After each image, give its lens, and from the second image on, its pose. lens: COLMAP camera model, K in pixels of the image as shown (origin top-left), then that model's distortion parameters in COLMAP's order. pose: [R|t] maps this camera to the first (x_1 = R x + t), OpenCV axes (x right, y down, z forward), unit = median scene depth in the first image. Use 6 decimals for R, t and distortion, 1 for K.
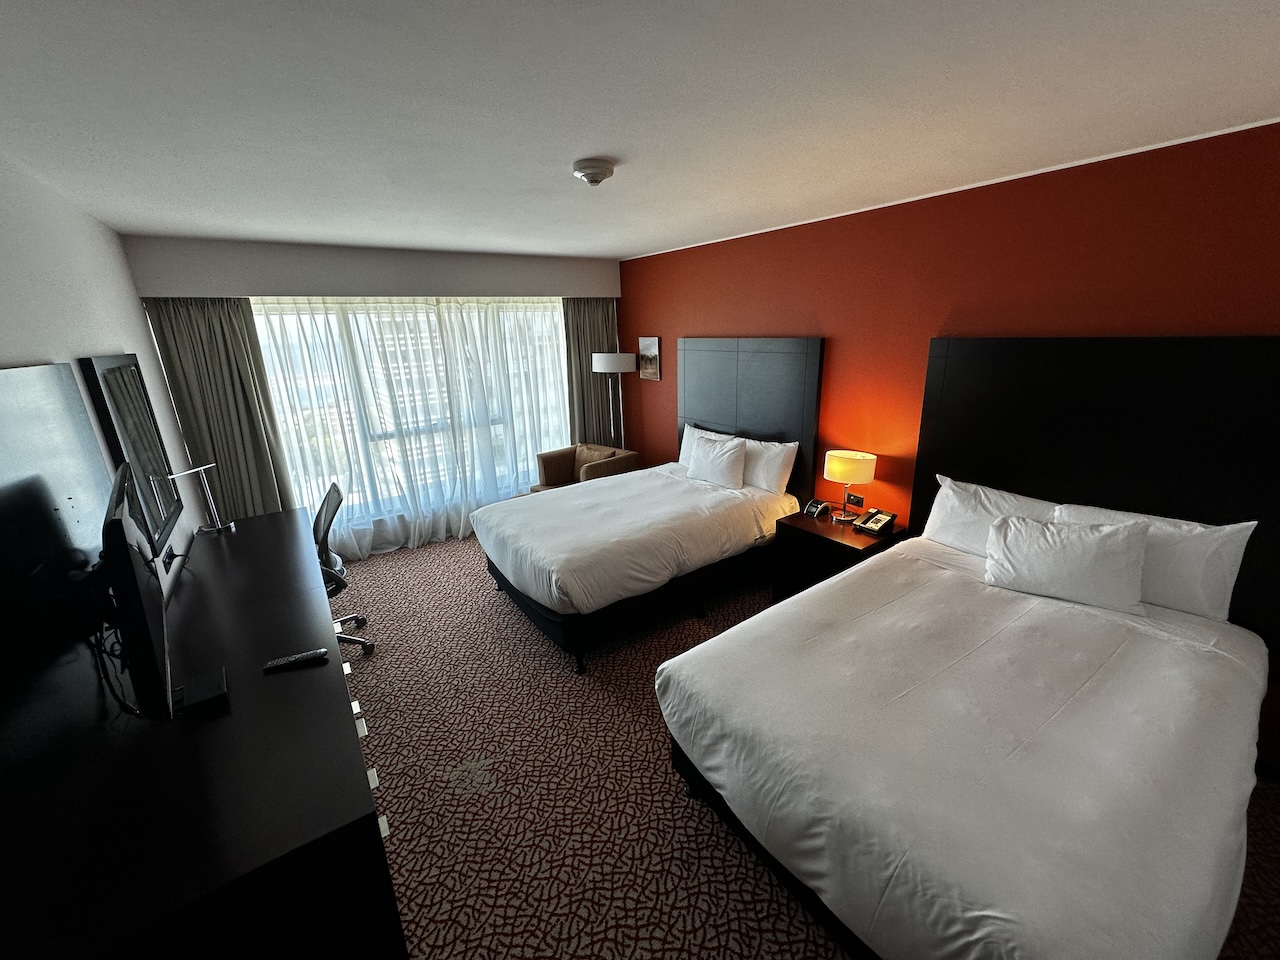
lens RADIAL K [[515.0, 0, 639.2], [0, 515.0, 467.7], [0, 0, 1]] dist [0.000444, 0.000008]
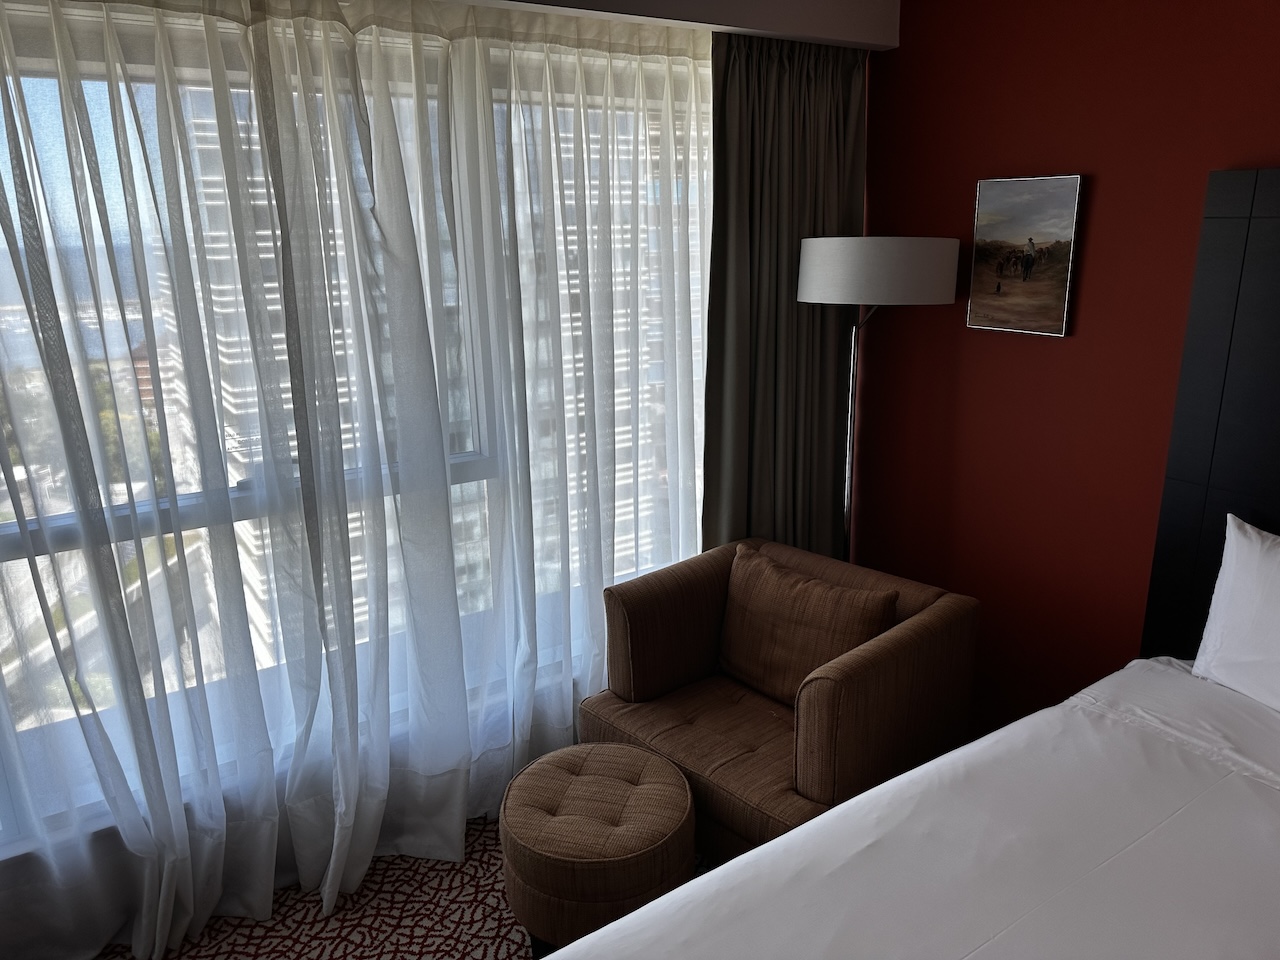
lens RADIAL K [[901.2, 0, 639.0], [0, 901.2, 489.6], [0, 0, 1]] dist [0.005902, -0.003110]
pose [[0.999091, 0.026458, -0.033430, -0.163351], [-0.026258, 0.999635, 0.006426, -0.083689], [0.033588, -0.005542, 0.999420, 0.501157]]
